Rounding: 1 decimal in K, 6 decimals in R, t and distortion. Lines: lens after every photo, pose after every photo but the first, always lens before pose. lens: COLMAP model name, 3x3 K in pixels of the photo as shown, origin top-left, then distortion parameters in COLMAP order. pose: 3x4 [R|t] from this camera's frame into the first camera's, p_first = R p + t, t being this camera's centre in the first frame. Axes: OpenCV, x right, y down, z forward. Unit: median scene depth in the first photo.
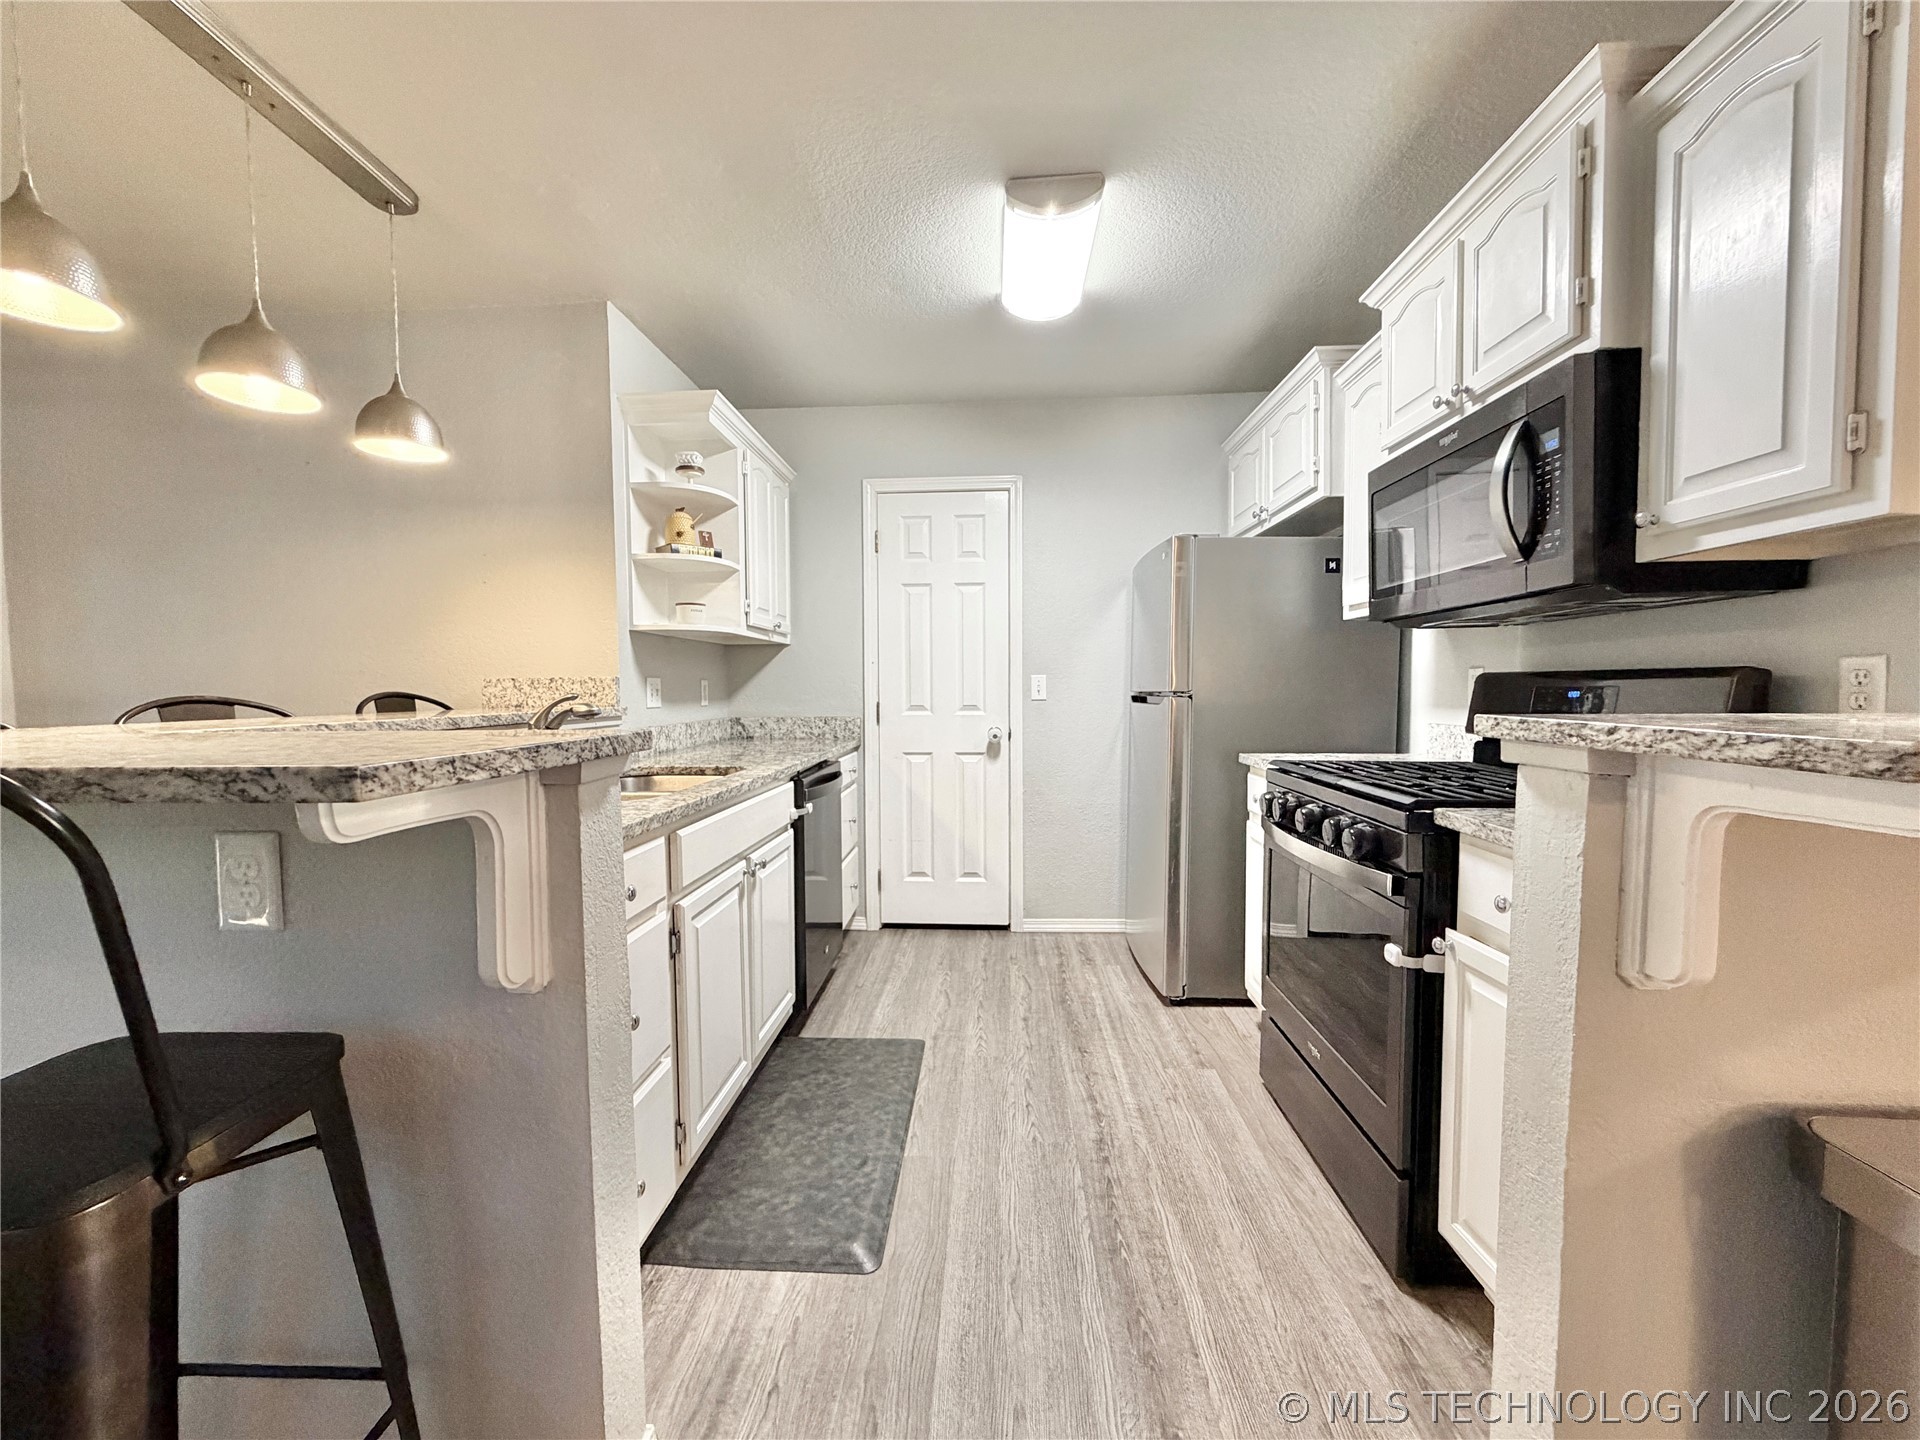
lens RADIAL K [[765.9, 0, 955.0], [0, 765.9, 718.6], [0, 0, 1]] dist [0.000442, 0.000014]
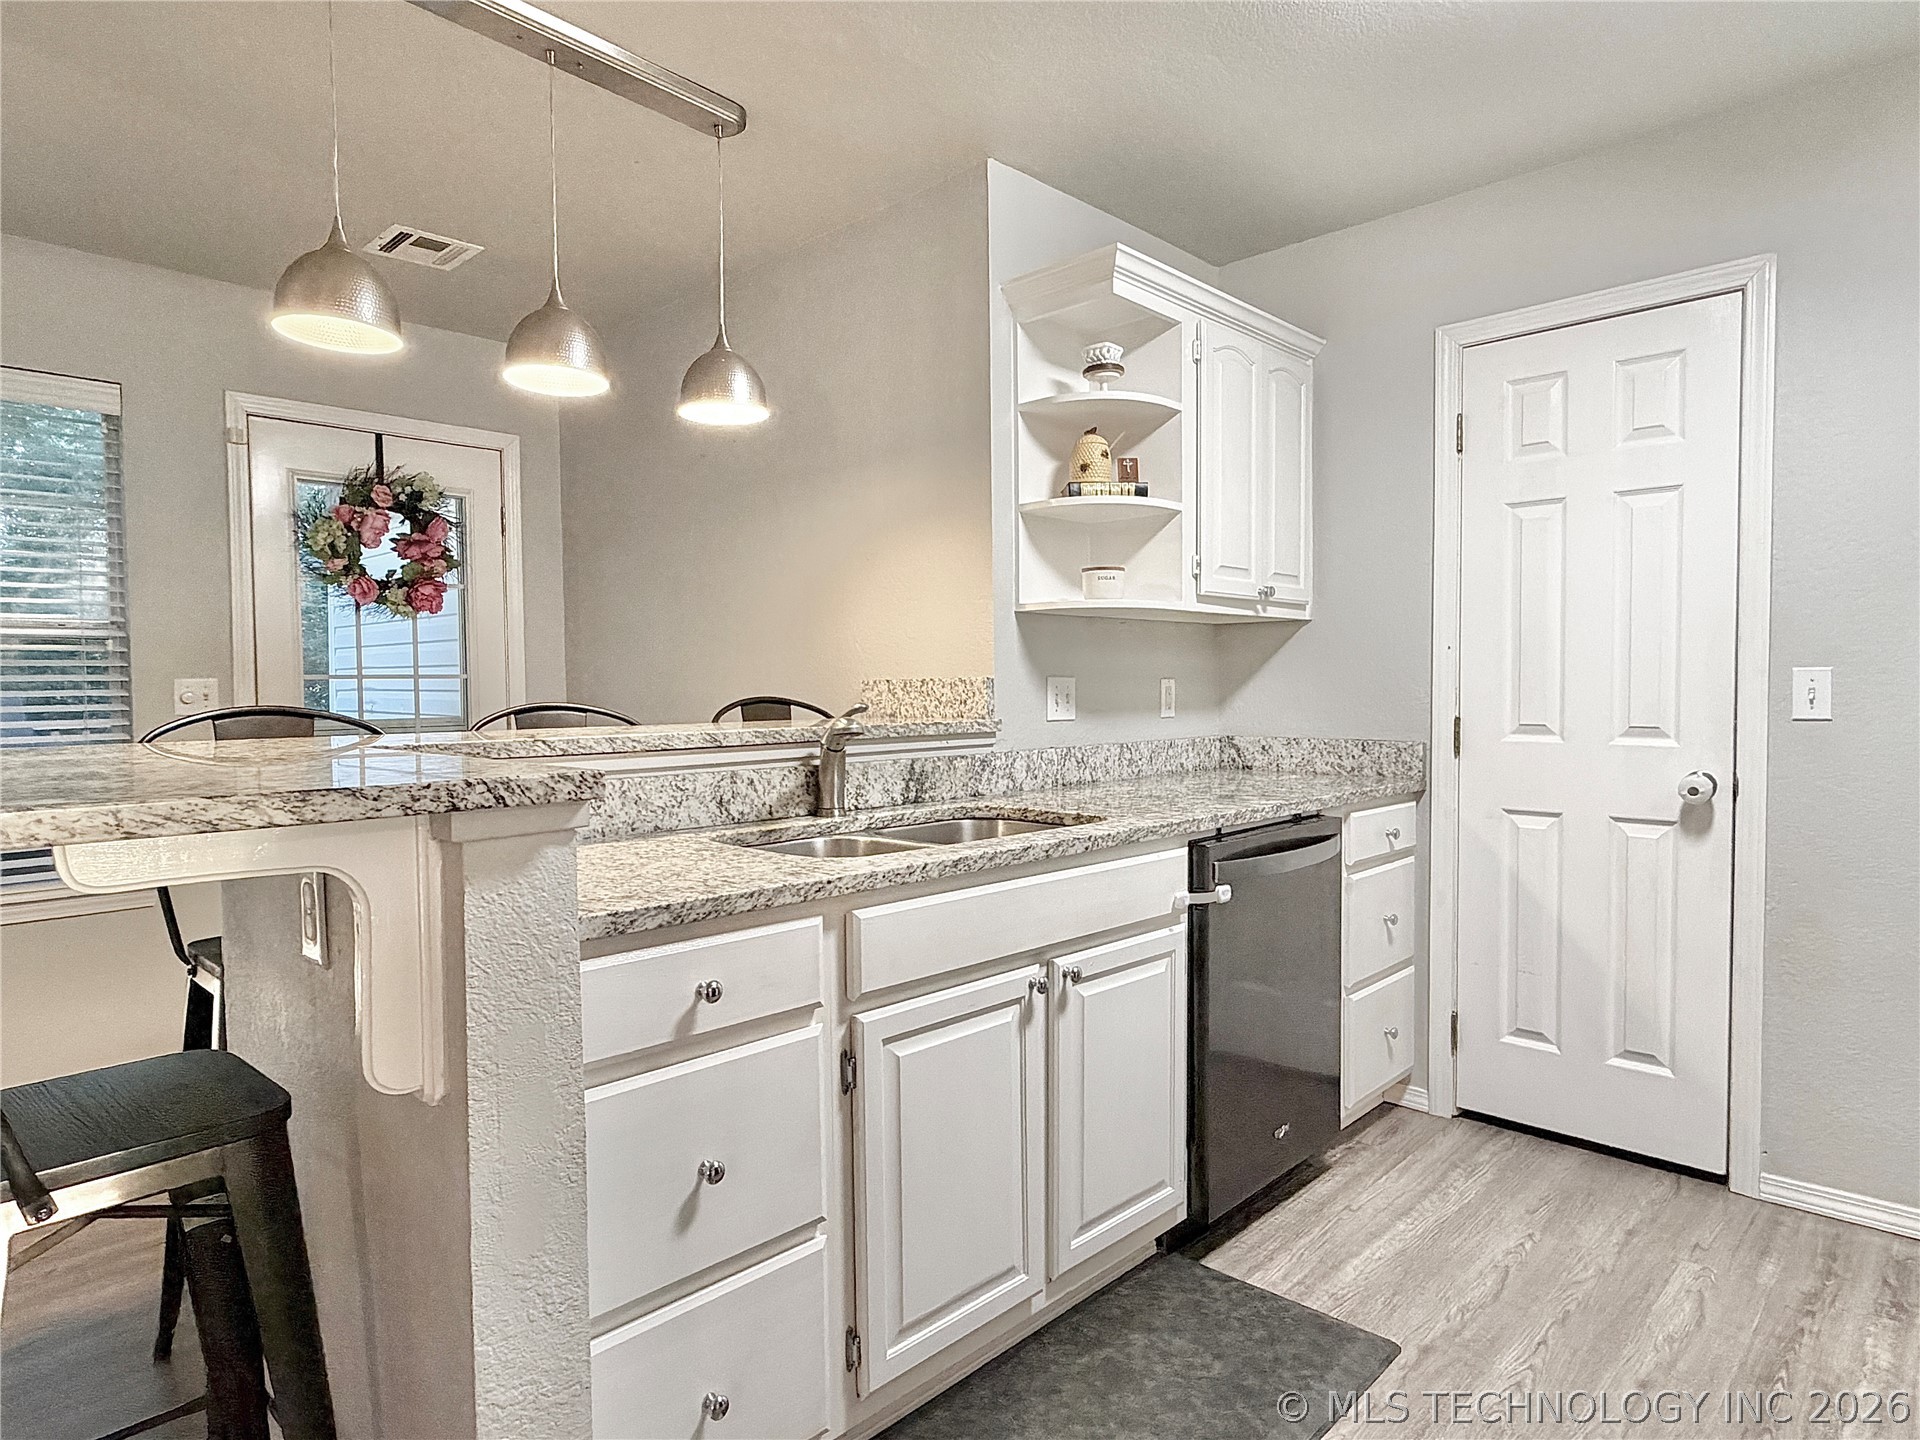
lens RADIAL K [[1113.1, 0, 954.0], [0, 1113.1, 721.6], [0, 0, 1]] dist [-0.001988, -0.000927]
pose [[0.755392, 0.024060, -0.654832, 0.206104], [-0.025883, 0.999641, 0.006871, -0.018399], [0.654762, 0.011759, 0.755744, 0.175422]]
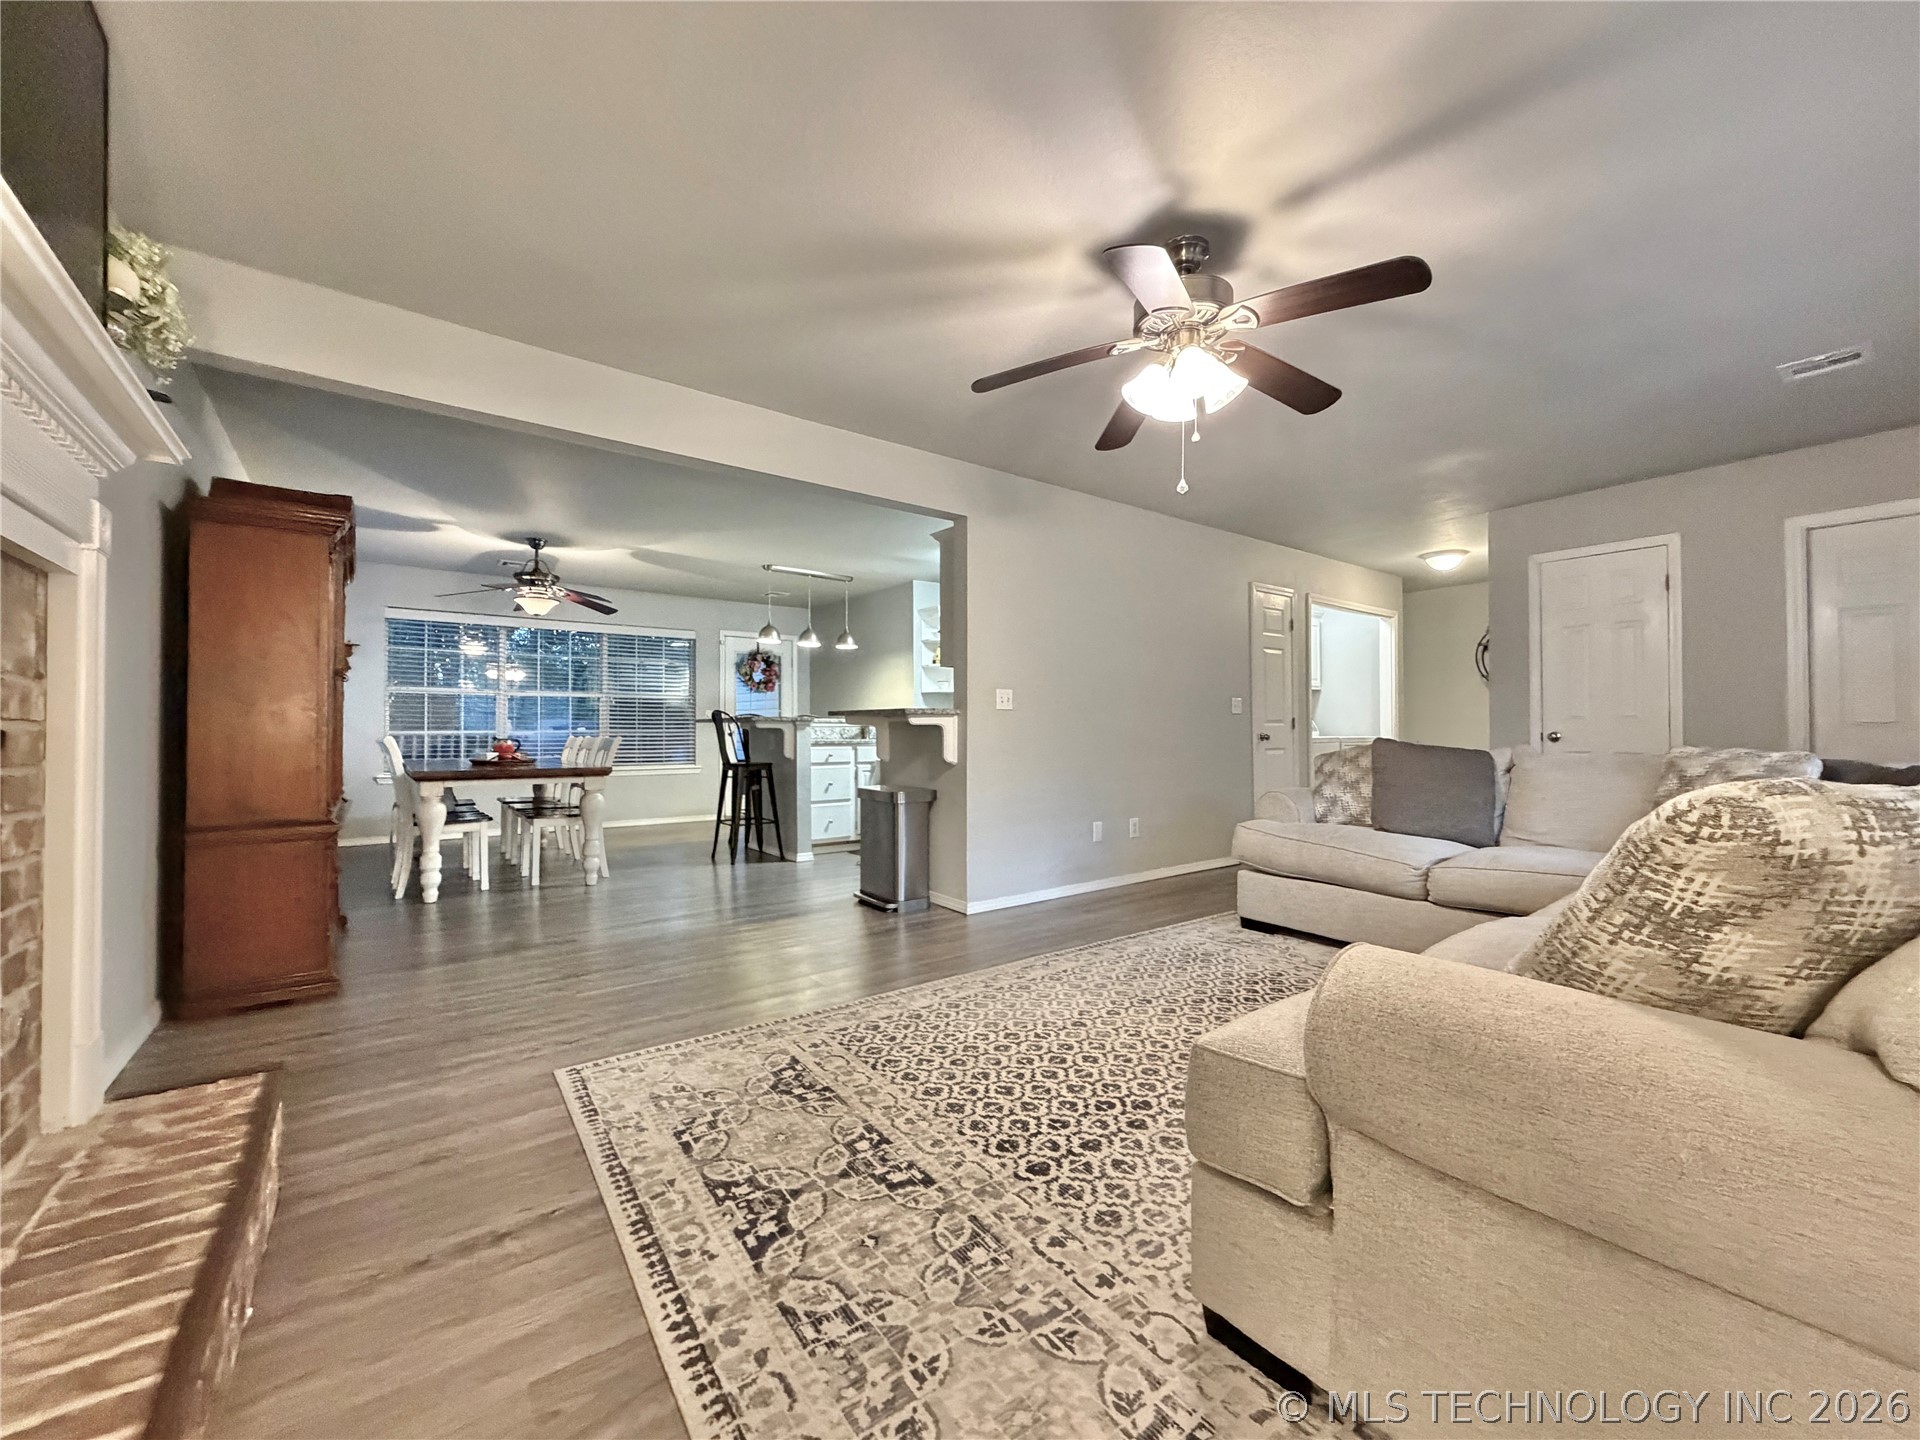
lens RADIAL K [[765.9, 0, 955.0], [0, 765.9, 718.6], [0, 0, 1]] dist [0.000442, 0.000014]
pose [[0.651242, -0.006273, -0.758844, 1.713491], [-0.031788, 0.998863, -0.035537, 0.073992], [0.758204, 0.047266, 0.650302, -0.689906]]
